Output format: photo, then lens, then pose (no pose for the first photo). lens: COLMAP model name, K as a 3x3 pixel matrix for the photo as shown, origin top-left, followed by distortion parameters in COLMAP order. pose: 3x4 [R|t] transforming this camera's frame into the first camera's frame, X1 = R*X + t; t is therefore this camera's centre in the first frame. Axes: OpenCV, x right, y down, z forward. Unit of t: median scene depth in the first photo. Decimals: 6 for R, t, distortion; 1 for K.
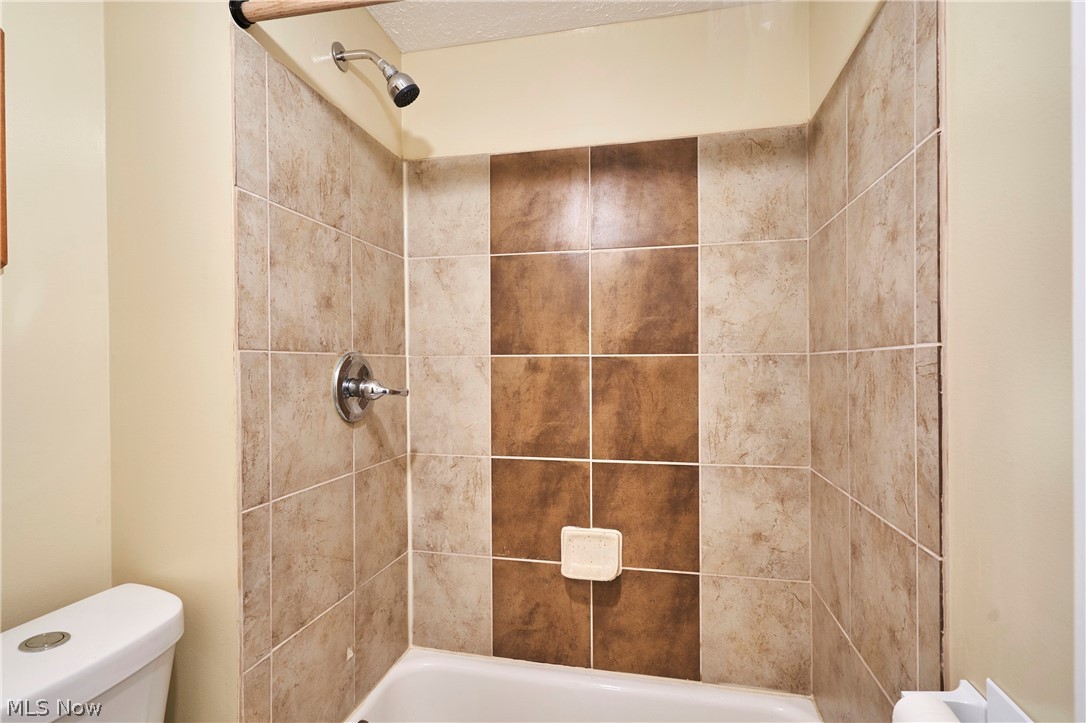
lens RADIAL K [[533.6, 0, 542.4], [0, 533.6, 361.7], [0, 0, 1]] dist [-0.000438, 0.001505]
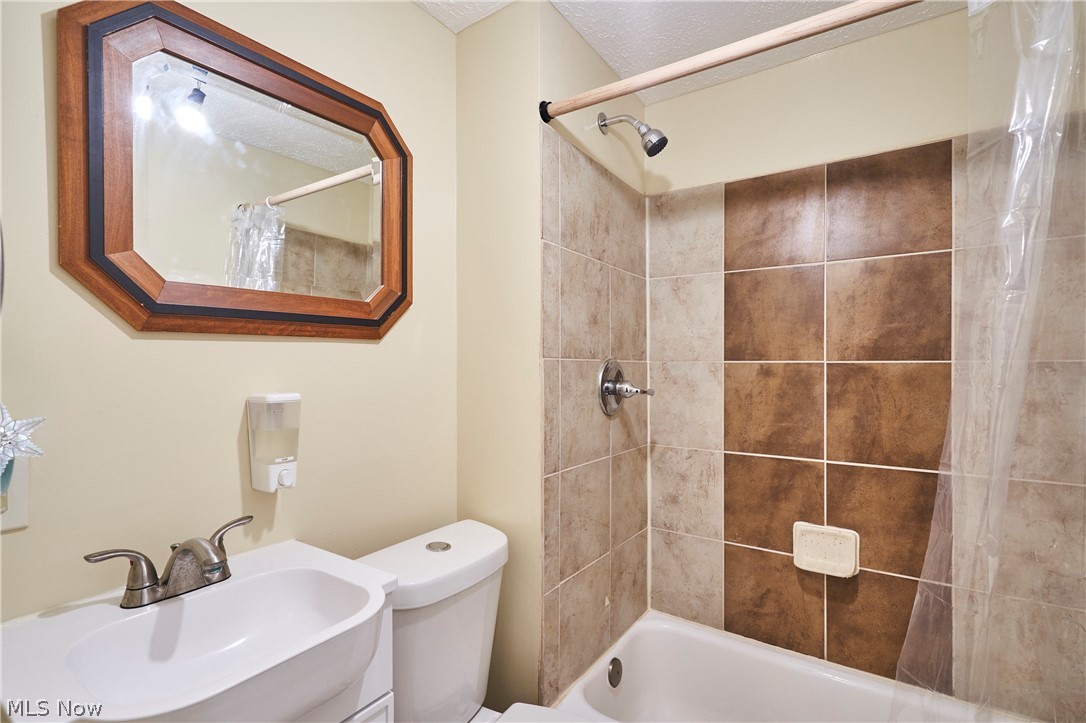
lens RADIAL K [[507.9, 0, 545.6], [0, 507.9, 363.8], [0, 0, 1]] dist [0.003500, 0.000280]
pose [[0.929527, 0.004158, -0.368730, -0.054798], [-0.004772, 0.999988, -0.000755, -0.004351], [0.368723, 0.002461, 0.929536, -0.141698]]
